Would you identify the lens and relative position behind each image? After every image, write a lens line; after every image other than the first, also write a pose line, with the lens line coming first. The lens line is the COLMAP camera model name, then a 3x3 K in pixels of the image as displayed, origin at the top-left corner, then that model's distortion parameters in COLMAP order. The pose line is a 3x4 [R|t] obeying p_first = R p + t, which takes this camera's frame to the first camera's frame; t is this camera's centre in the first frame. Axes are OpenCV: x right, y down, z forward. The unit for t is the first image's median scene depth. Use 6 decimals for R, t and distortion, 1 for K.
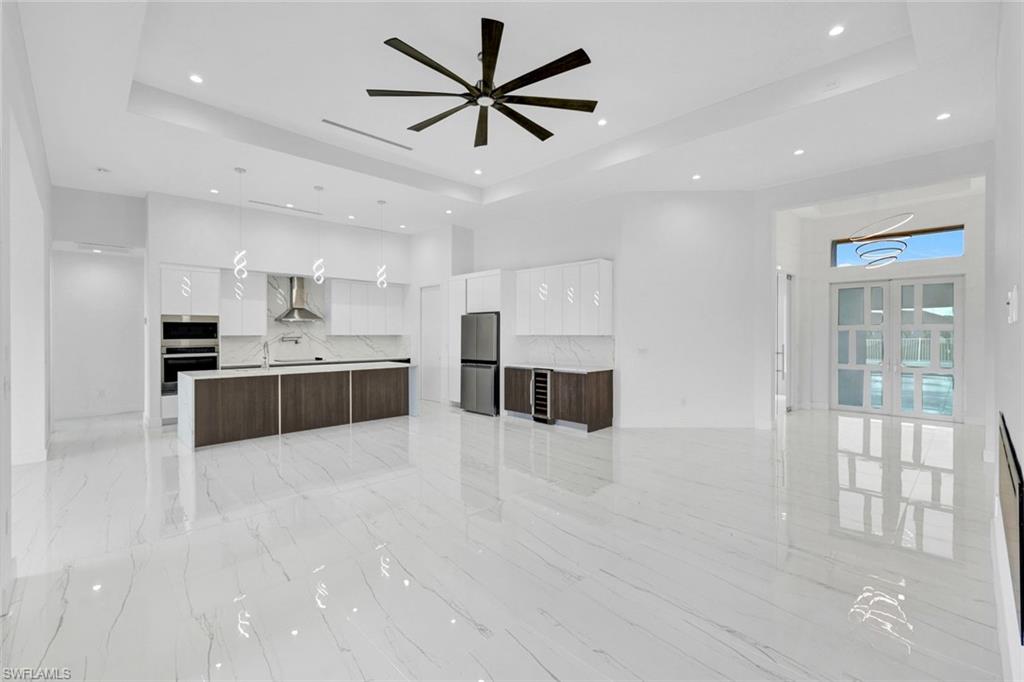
lens RADIAL K [[452.0, 0, 516.0], [0, 452.0, 333.6], [0, 0, 1]] dist [0.004215, 0.000121]
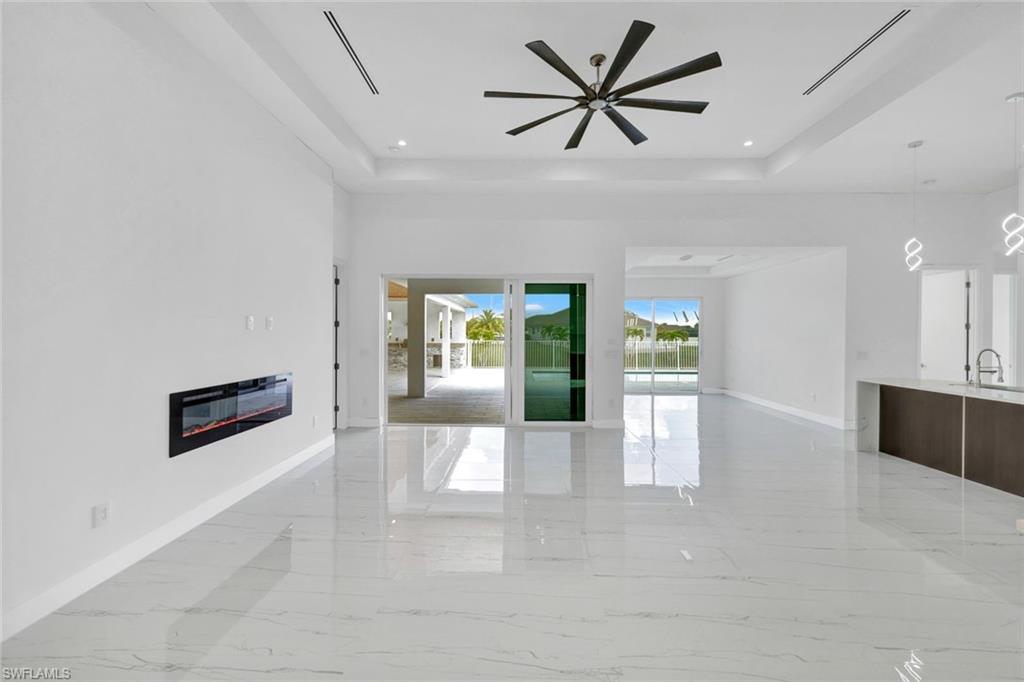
lens RADIAL K [[443.2, 0, 515.2], [0, 443.2, 334.2], [0, 0, 1]] dist [0.000339, 0.000235]
pose [[-0.702067, 0.001999, -0.712108, 0.398784], [-0.002150, 0.999986, 0.004926, -0.005818], [0.712108, 0.004989, -0.702052, 0.832460]]
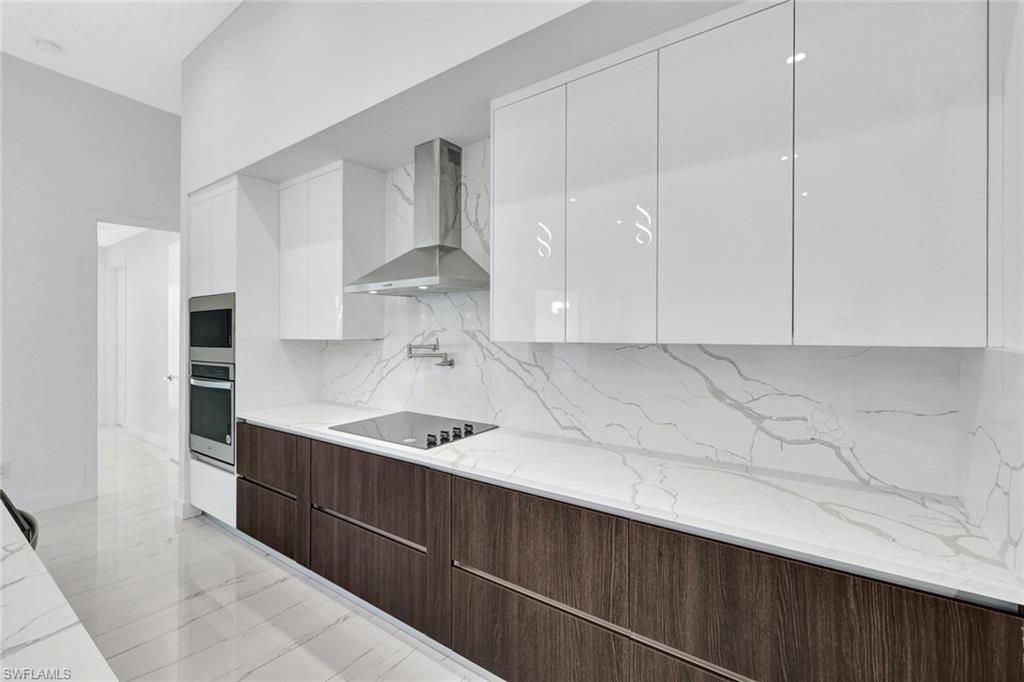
lens RADIAL K [[443.2, 0, 515.2], [0, 443.2, 334.2], [0, 0, 1]] dist [0.000339, 0.000235]
pose [[0.176574, 0.011774, -0.984217, -0.217517], [0.007637, 0.999882, 0.013332, -0.004260], [0.984258, -0.009871, 0.176463, 1.176936]]
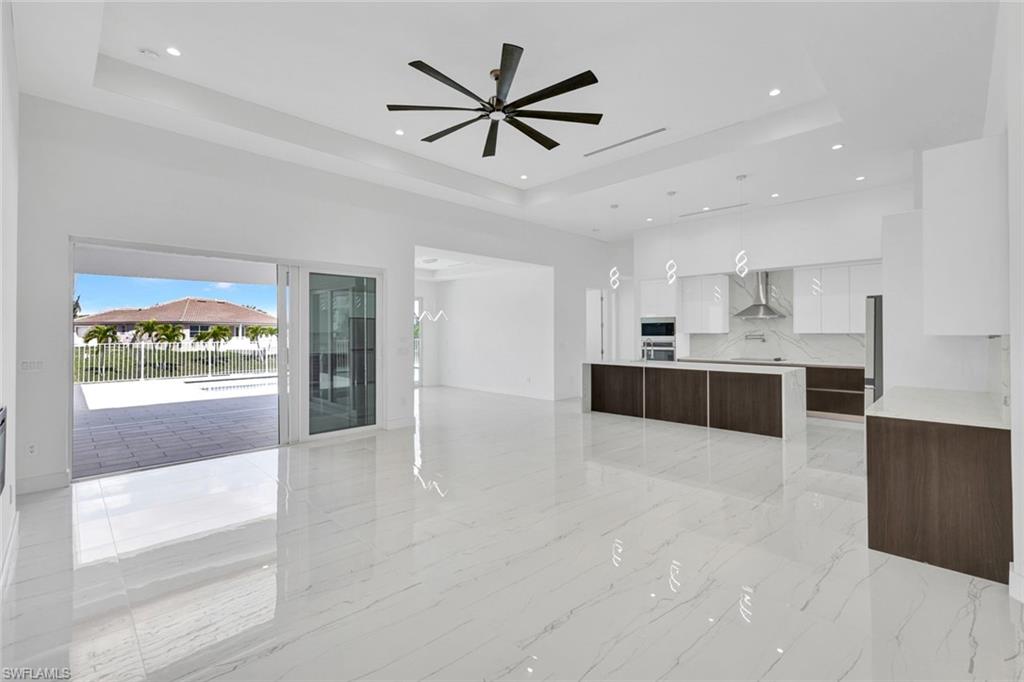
lens RADIAL K [[445.7, 0, 512.4], [0, 445.7, 328.6], [0, 0, 1]] dist [-0.001542, -0.000194]
pose [[0.023015, -0.005573, -0.999720, 0.519589], [0.002827, 0.999981, -0.005510, -0.002476], [0.999731, -0.002699, 0.023031, 0.537105]]
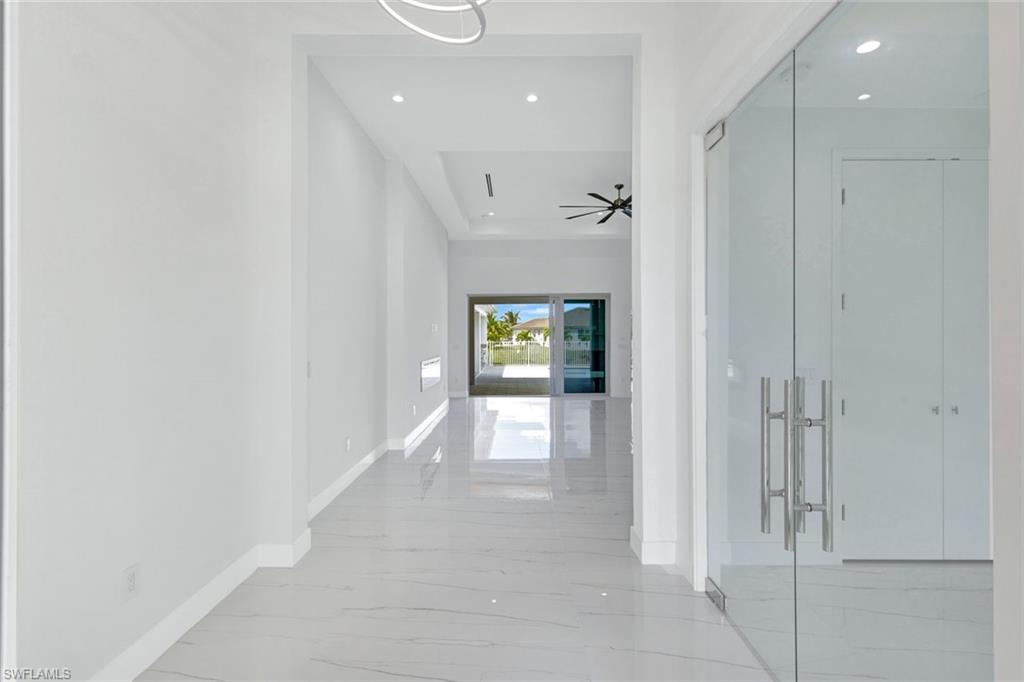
lens RADIAL K [[460.7, 0, 508.7], [0, 460.7, 334.6], [0, 0, 1]] dist [-0.001523, -0.000030]
pose [[-0.703946, 0.002233, -0.710250, 0.851063], [0.004159, 0.999991, -0.000978, 0.000380], [0.710241, -0.003642, -0.703949, 1.073989]]
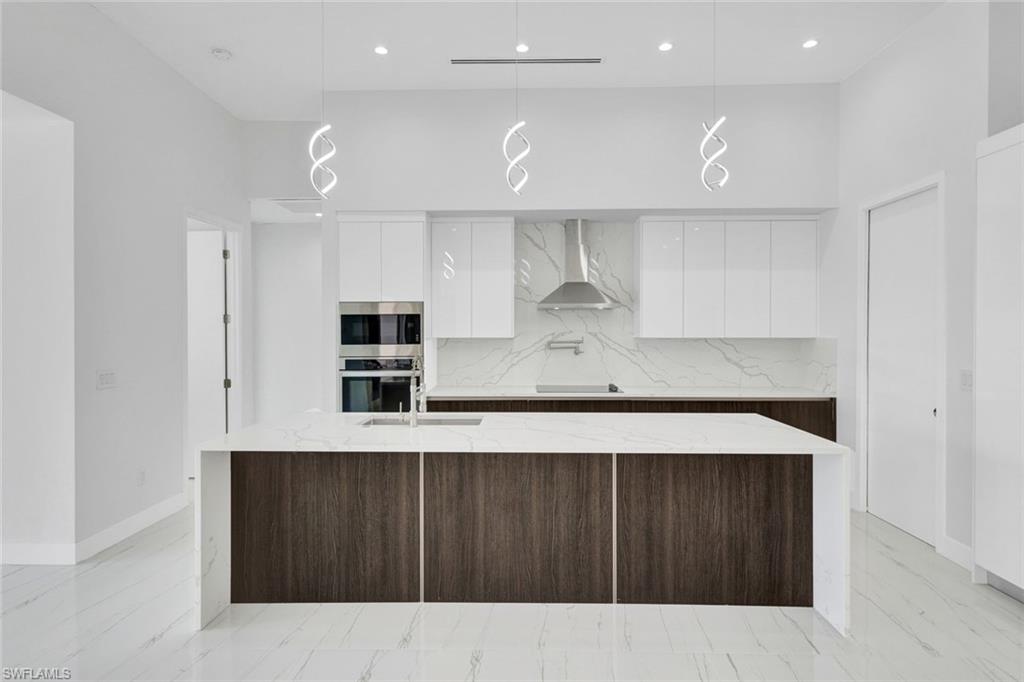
lens RADIAL K [[543.7, 0, 511.0], [0, 543.7, 339.3], [0, 0, 1]] dist [-0.001497, 0.000588]
pose [[0.700565, 0.009101, -0.713531, -0.126065], [-0.000577, 0.999926, 0.012188, -0.002069], [0.713588, -0.008127, 0.700518, 0.623888]]
